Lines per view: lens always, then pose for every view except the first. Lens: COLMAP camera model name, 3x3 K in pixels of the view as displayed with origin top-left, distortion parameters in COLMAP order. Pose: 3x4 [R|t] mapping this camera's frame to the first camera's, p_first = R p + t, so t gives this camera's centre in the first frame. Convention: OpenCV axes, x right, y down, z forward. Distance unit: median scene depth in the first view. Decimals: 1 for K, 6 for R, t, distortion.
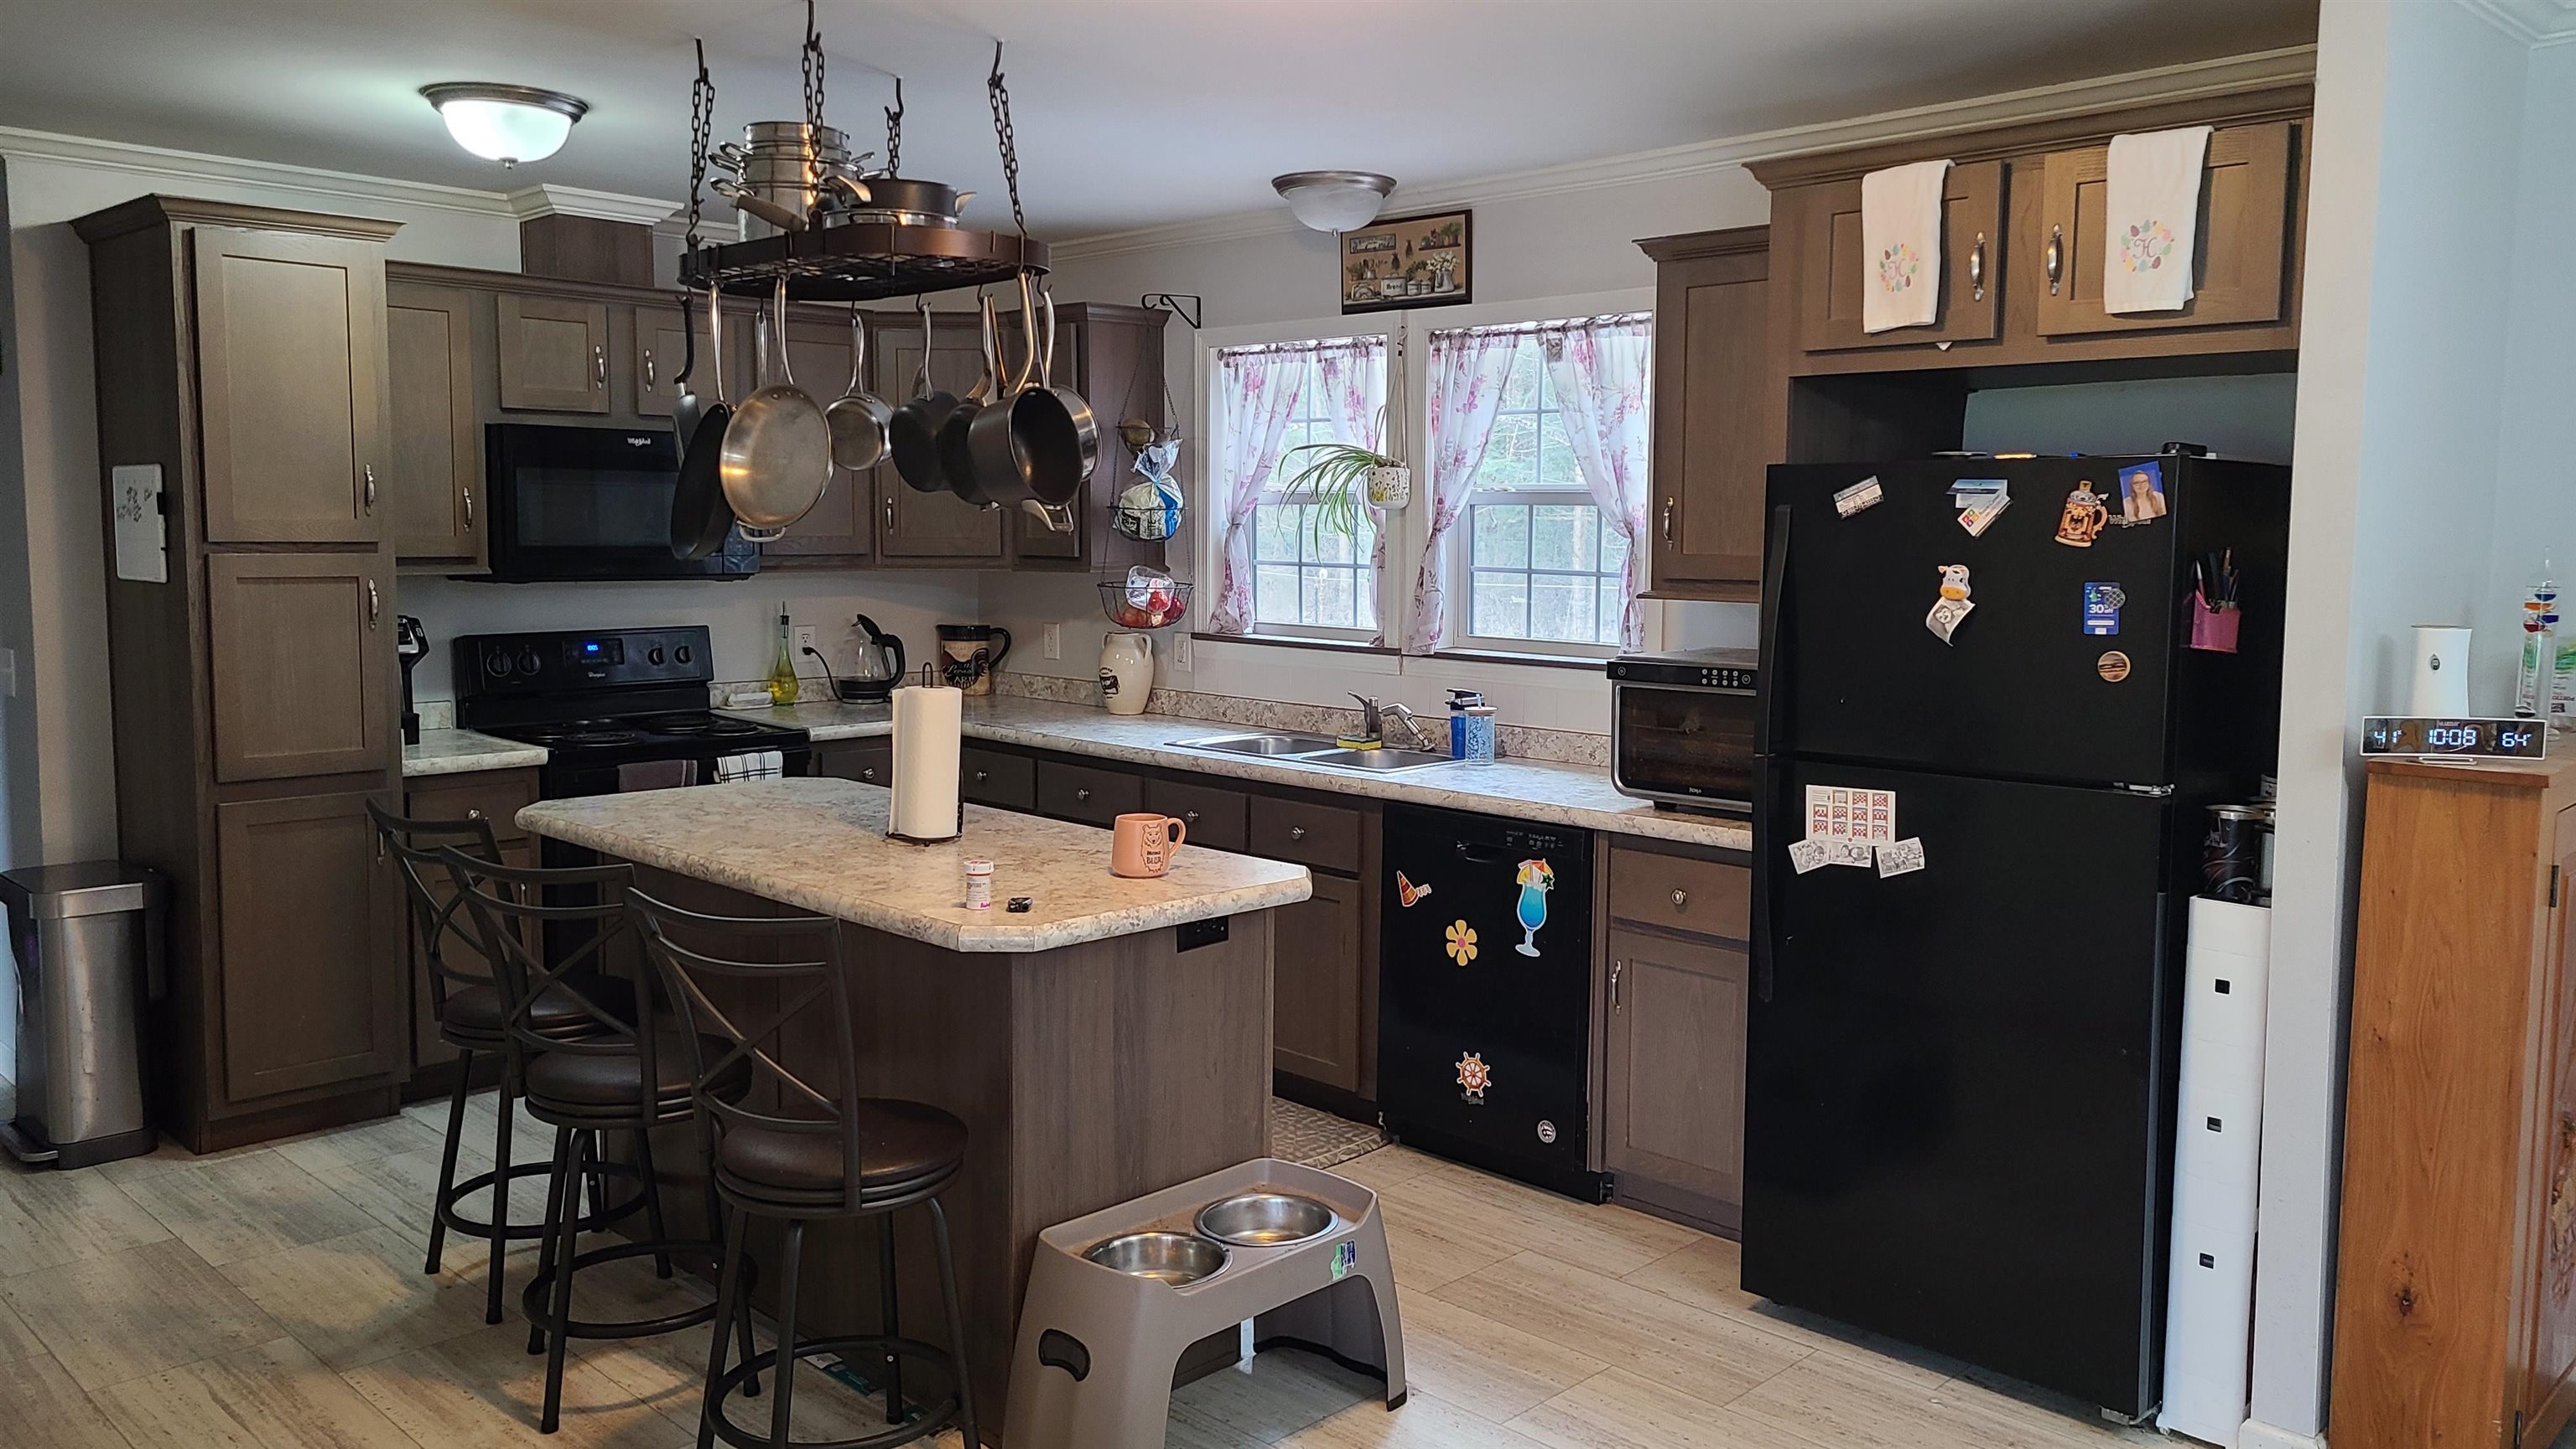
lens RADIAL K [[1909.0, 0, 1278.2], [0, 1909.0, 680.2], [0, 0, 1]] dist [0.071772, -0.054120]
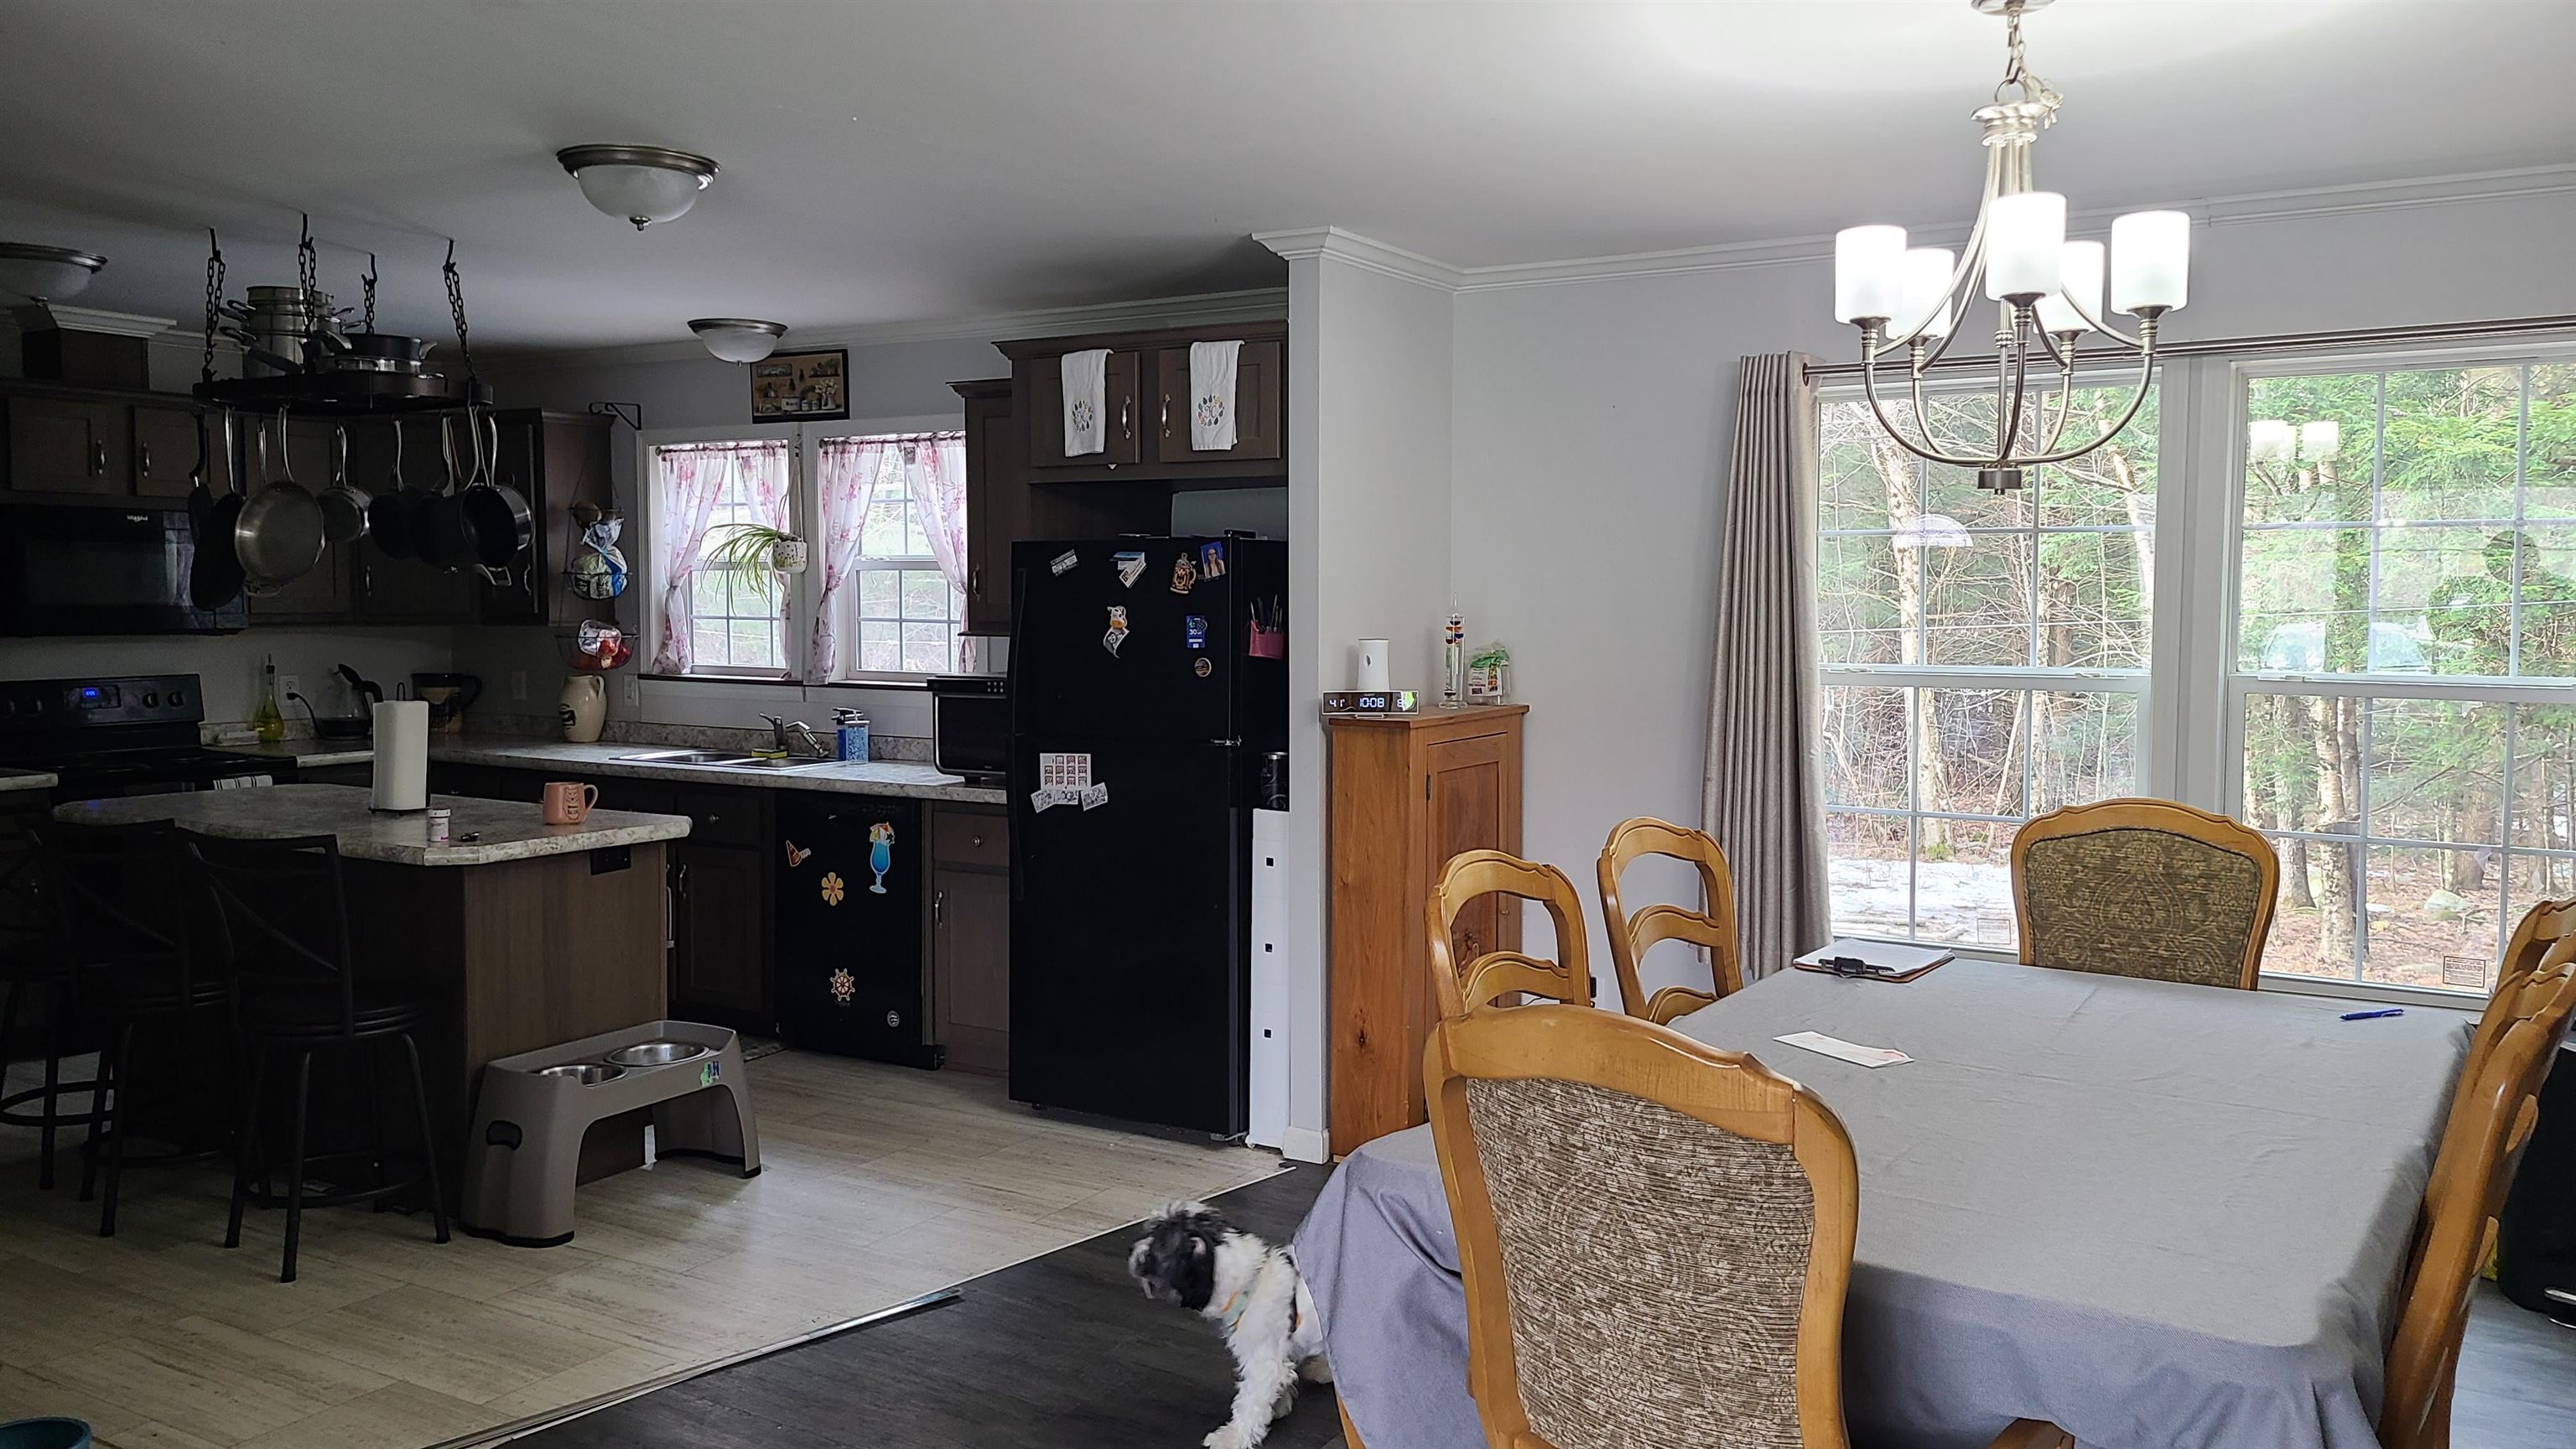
lens RADIAL K [[1909.0, 0, 1278.2], [0, 1909.0, 680.2], [0, 0, 1]] dist [0.071772, -0.054120]
pose [[0.971010, -0.016435, 0.238474, 0.080355], [0.025391, 0.999081, -0.034531, 0.043559], [-0.237687, 0.039585, 0.970535, -0.408661]]
